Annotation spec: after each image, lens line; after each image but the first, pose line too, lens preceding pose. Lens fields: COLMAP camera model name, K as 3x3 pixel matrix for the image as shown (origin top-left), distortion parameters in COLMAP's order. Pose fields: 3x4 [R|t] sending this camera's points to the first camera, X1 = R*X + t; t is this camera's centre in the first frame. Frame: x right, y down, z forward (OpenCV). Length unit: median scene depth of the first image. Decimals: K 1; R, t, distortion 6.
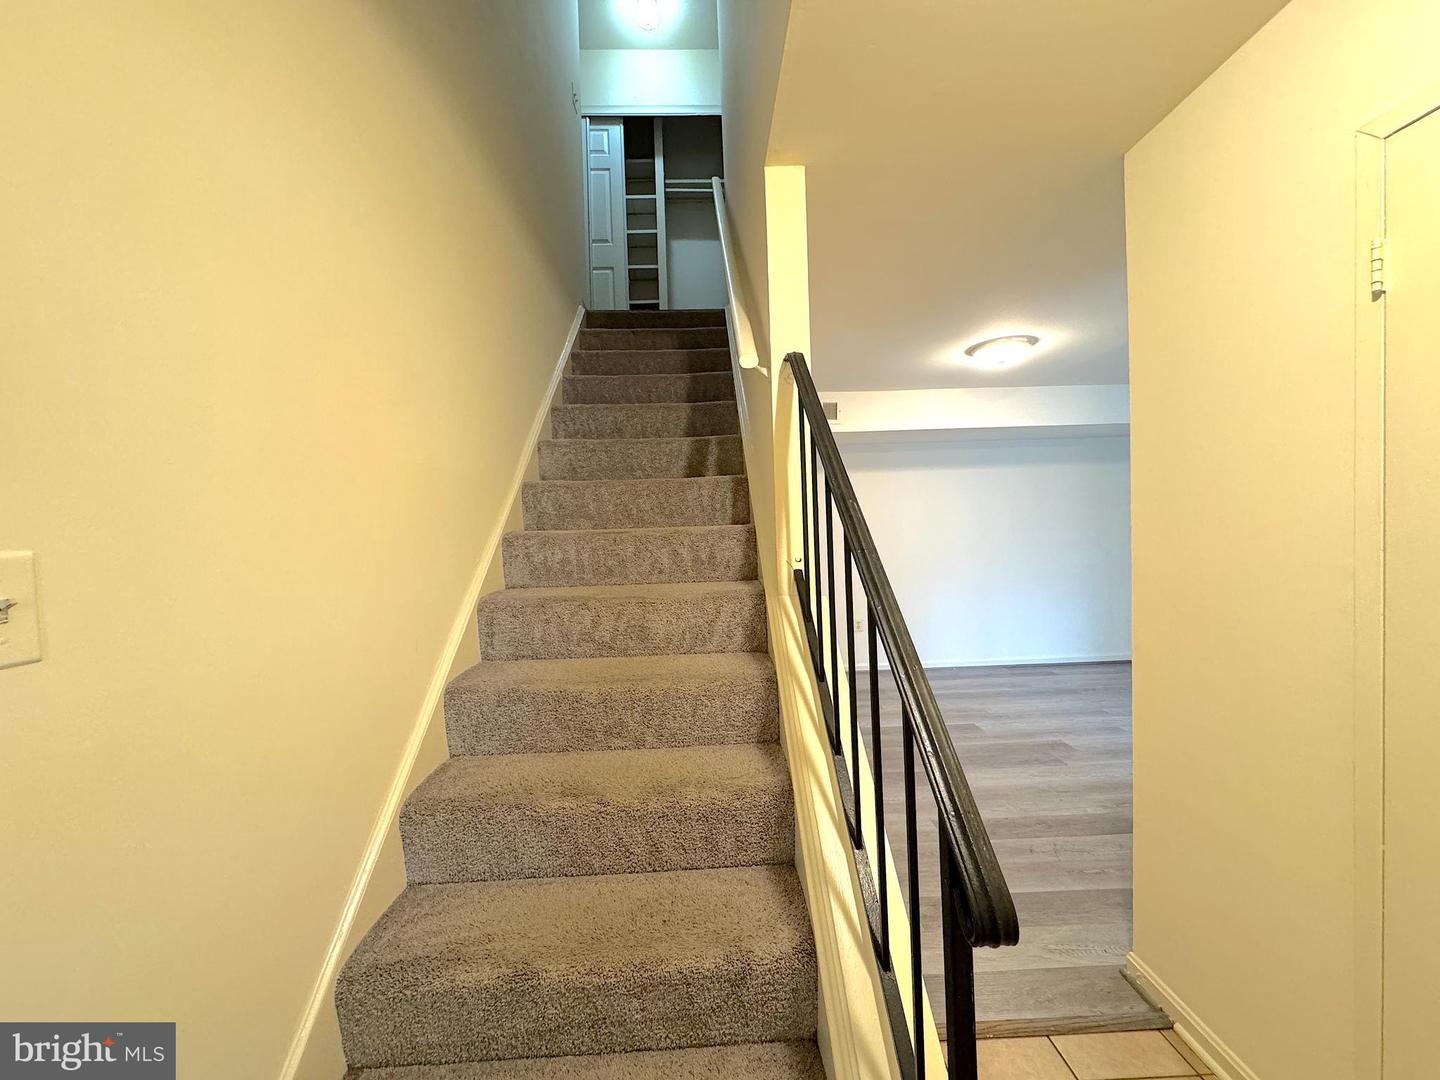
lens RADIAL K [[575.9, 0, 721.8], [0, 575.9, 535.1], [0, 0, 1]] dist [-0.002754, -0.000906]
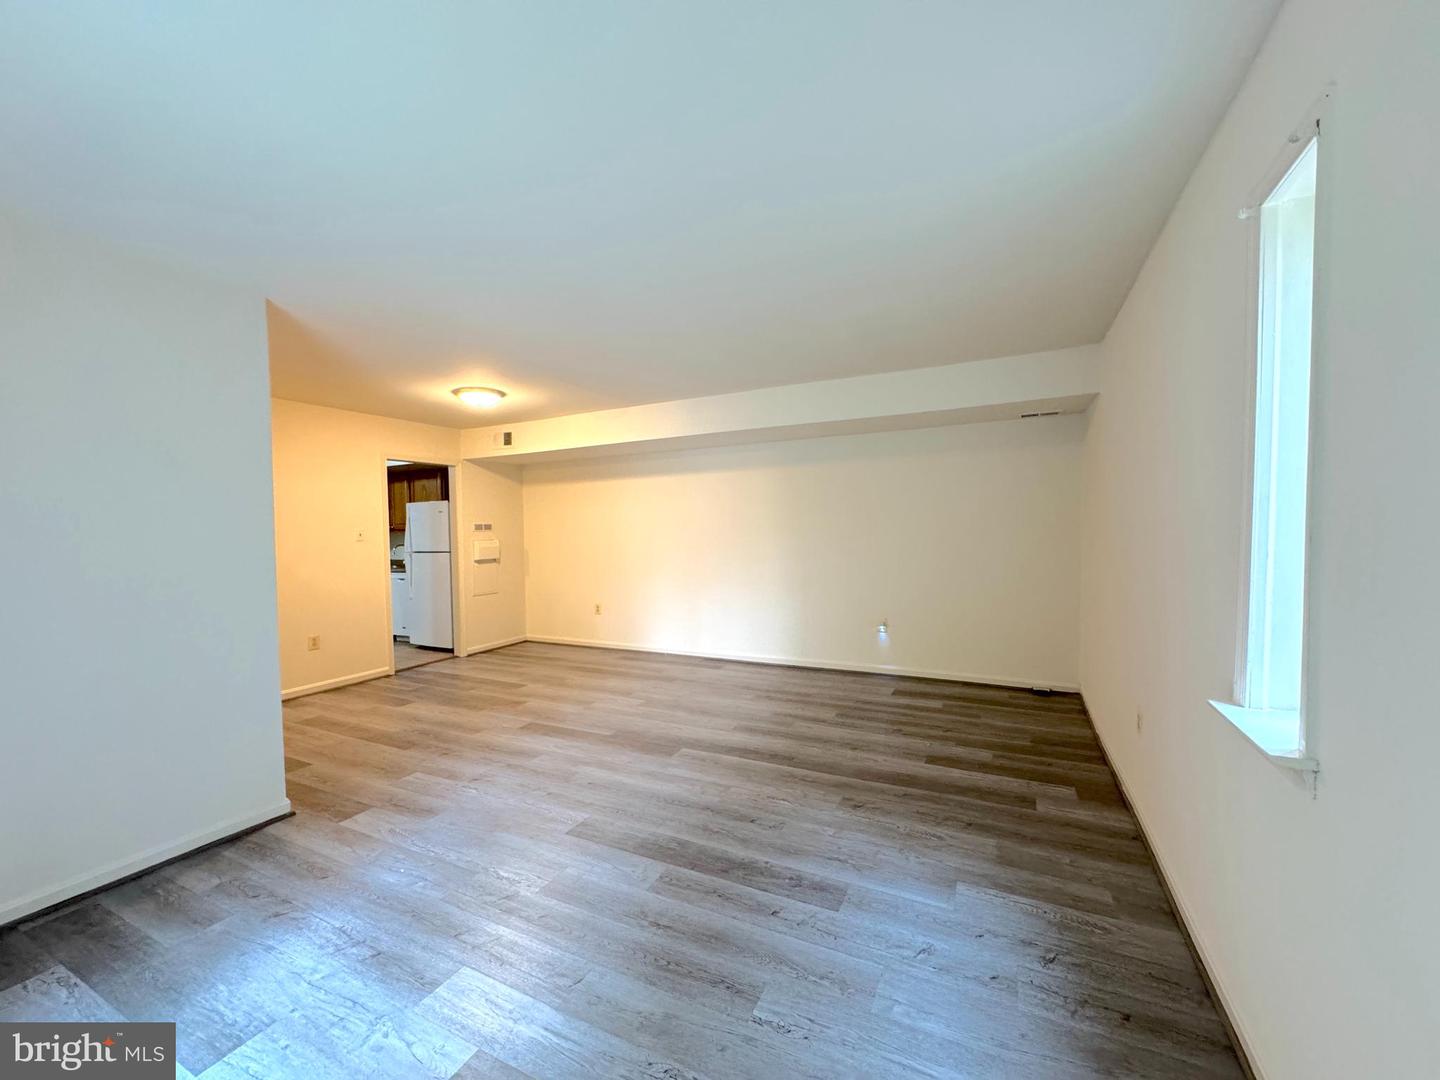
lens RADIAL K [[575.9, 0, 720.1], [0, 575.9, 544.5], [0, 0, 1]] dist [-0.002754, -0.000906]
pose [[0.875654, 0.024096, -0.482337, 1.505679], [-0.010677, 0.999476, 0.030548, -0.026673], [0.482820, -0.021600, 0.875453, 0.106554]]
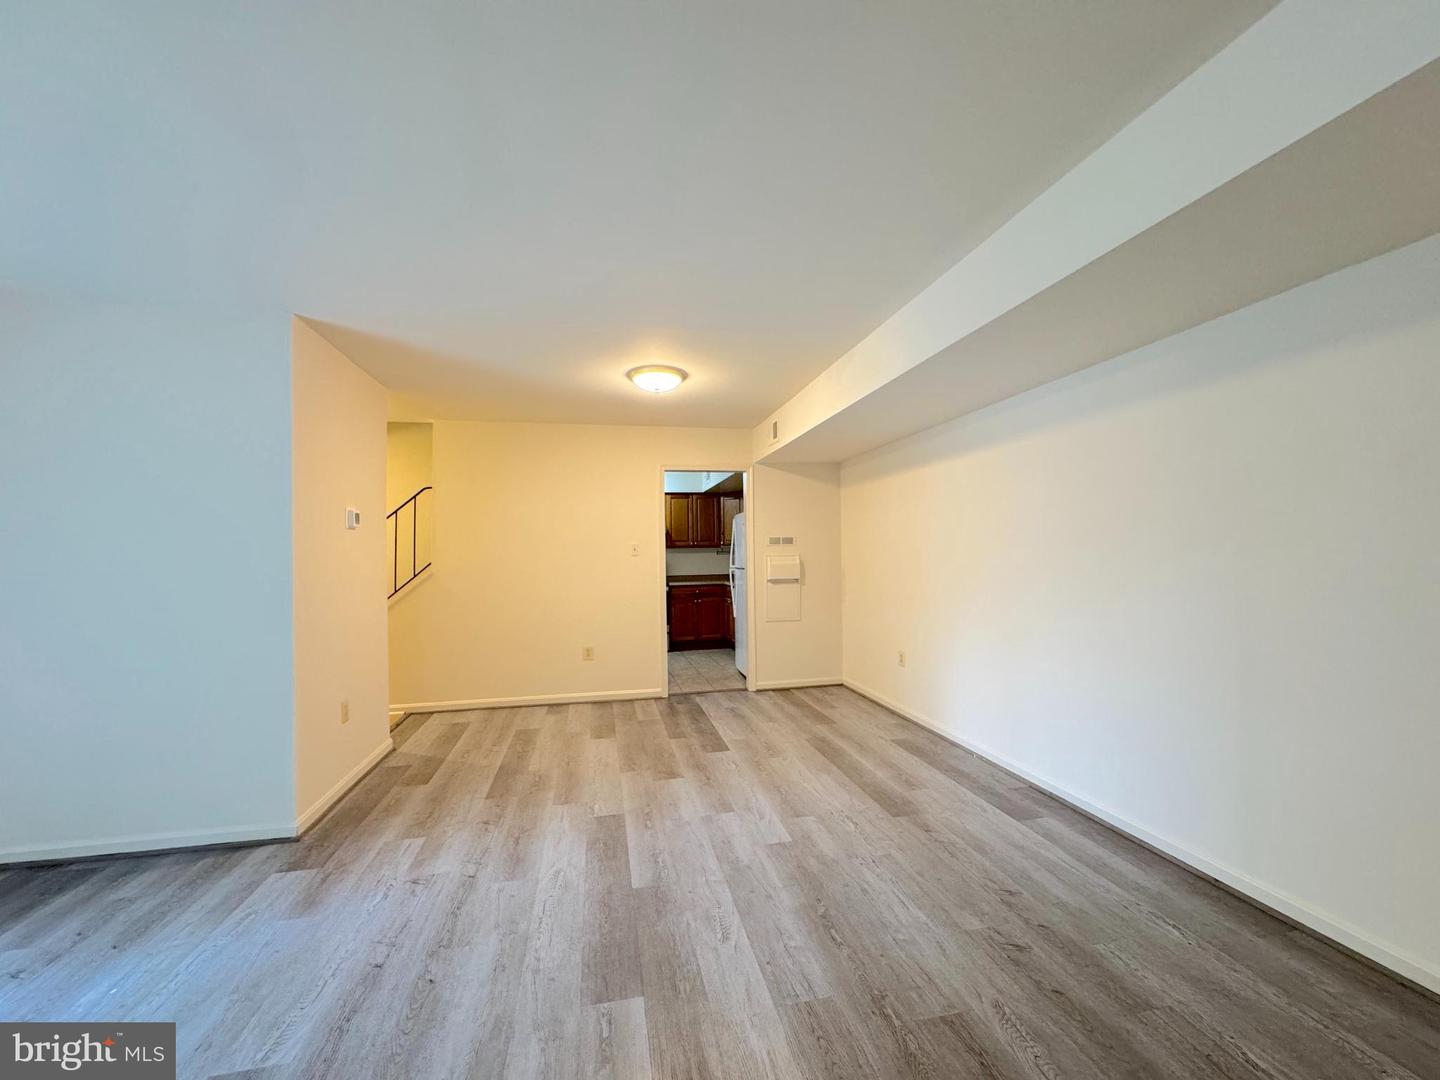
lens RADIAL K [[575.9, 0, 717.9], [0, 575.9, 554.5], [0, 0, 1]] dist [-0.002754, -0.000906]
pose [[0.170948, 0.025026, -0.984962, 1.448796], [-0.001191, 0.999682, 0.025193, -0.019889], [0.985279, -0.003134, 0.170923, 0.872158]]
